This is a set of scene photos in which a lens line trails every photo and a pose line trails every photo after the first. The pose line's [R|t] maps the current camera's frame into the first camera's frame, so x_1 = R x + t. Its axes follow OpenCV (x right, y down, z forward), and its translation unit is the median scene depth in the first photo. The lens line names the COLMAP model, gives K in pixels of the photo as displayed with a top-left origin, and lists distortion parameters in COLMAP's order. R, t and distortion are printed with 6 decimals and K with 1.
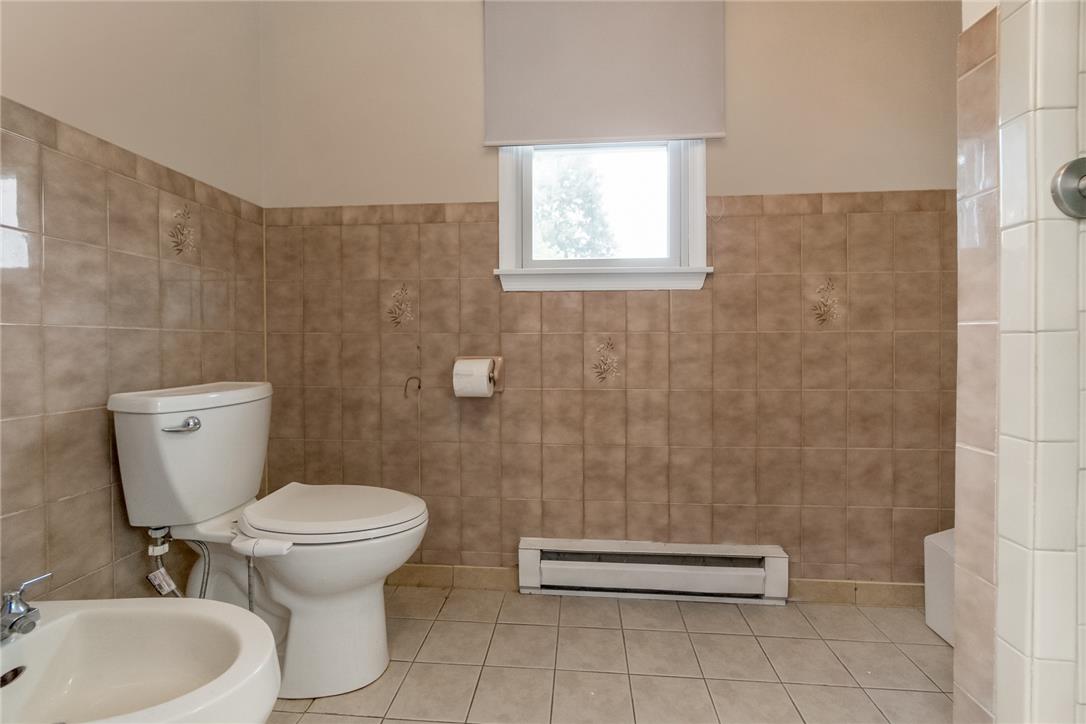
lens RADIAL K [[483.1, 0, 538.4], [0, 483.1, 343.5], [0, 0, 1]] dist [-0.000392, 0.000189]
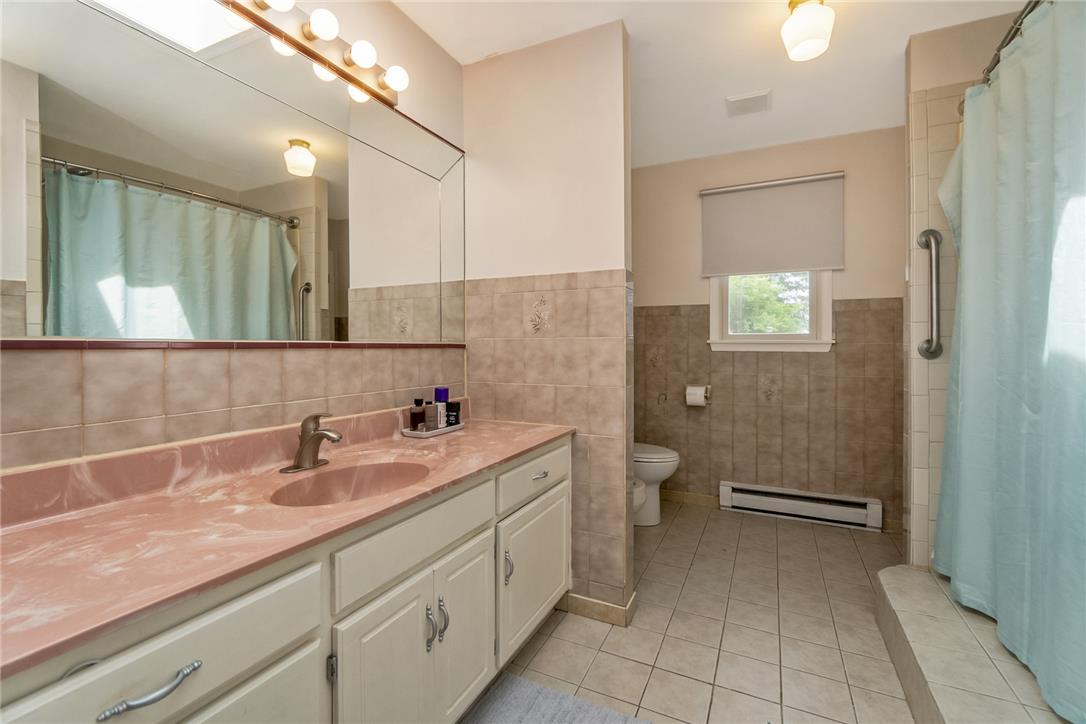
lens RADIAL K [[483.1, 0, 538.4], [0, 483.1, 343.5], [0, 0, 1]] dist [-0.000392, 0.000189]
pose [[0.935688, 0.005611, -0.352785, -0.040750], [-0.008245, 0.999948, -0.005965, -0.122338], [0.352733, 0.008490, 0.935686, -1.050872]]
